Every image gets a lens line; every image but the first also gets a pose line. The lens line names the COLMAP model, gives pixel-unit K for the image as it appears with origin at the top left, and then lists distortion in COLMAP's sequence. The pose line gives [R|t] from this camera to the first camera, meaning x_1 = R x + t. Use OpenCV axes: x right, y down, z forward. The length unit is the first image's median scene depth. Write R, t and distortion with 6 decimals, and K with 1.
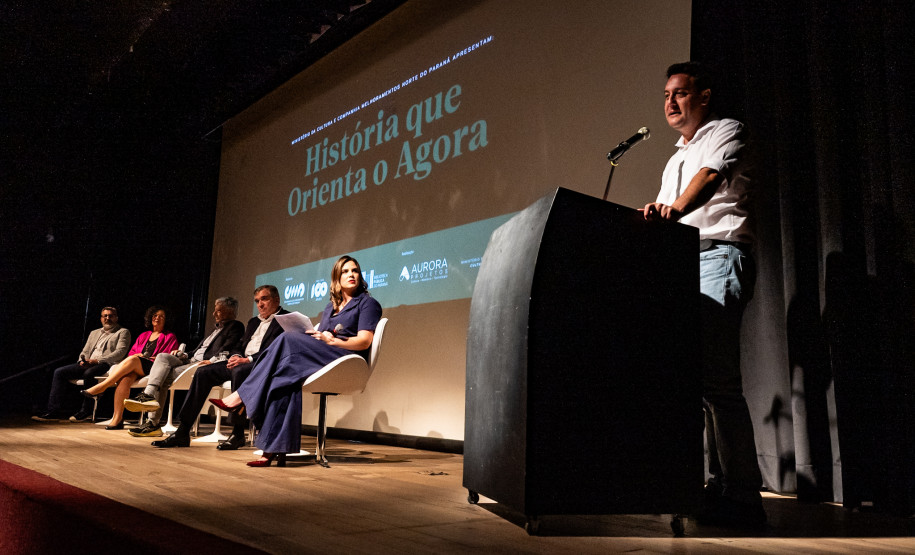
lens RADIAL K [[748.6, 0, 463.0], [0, 748.6, 279.3], [0, 0, 1]] dist [-0.005944, 0.023232]
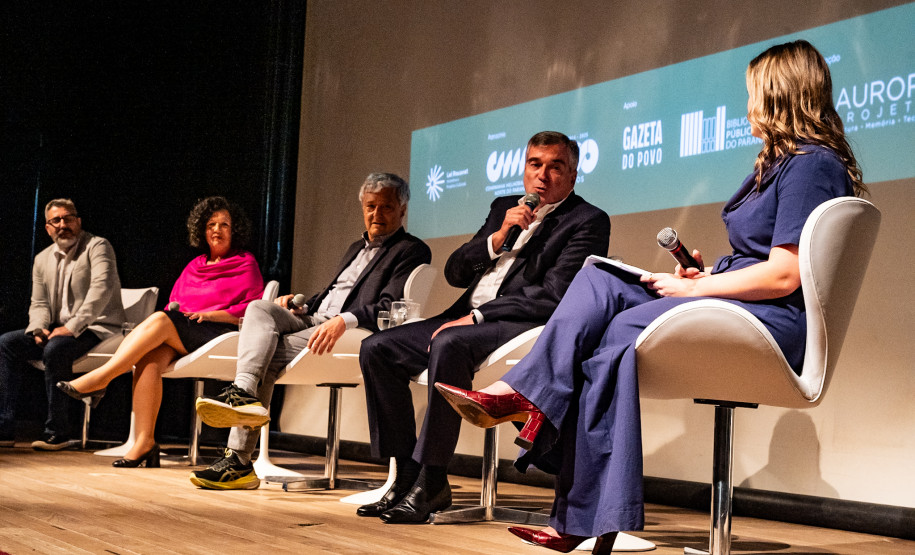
lens RADIAL K [[1556.1, 0, 456.3], [0, 1556.1, 272.5], [0, 0, 1]] dist [0.017440, 0.000000]
pose [[0.985652, -0.001172, -0.168783, -0.120284], [0.014039, 0.997080, 0.075062, 0.012732], [0.168203, -0.076355, 0.982791, 0.109841]]
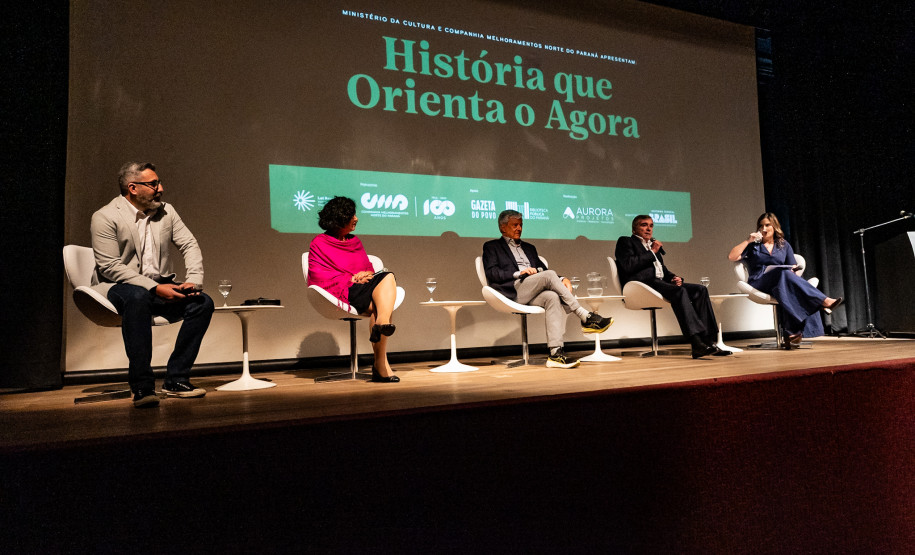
lens RADIAL K [[607.5, 0, 461.7], [0, 607.5, 276.1], [0, 0, 1]] dist [-0.005152, 0.003663]
pose [[0.258918, 0.023420, 0.965615, -1.016842], [-0.107370, 0.994208, 0.004676, 0.102832], [-0.959913, -0.104889, 0.259933, 0.845271]]
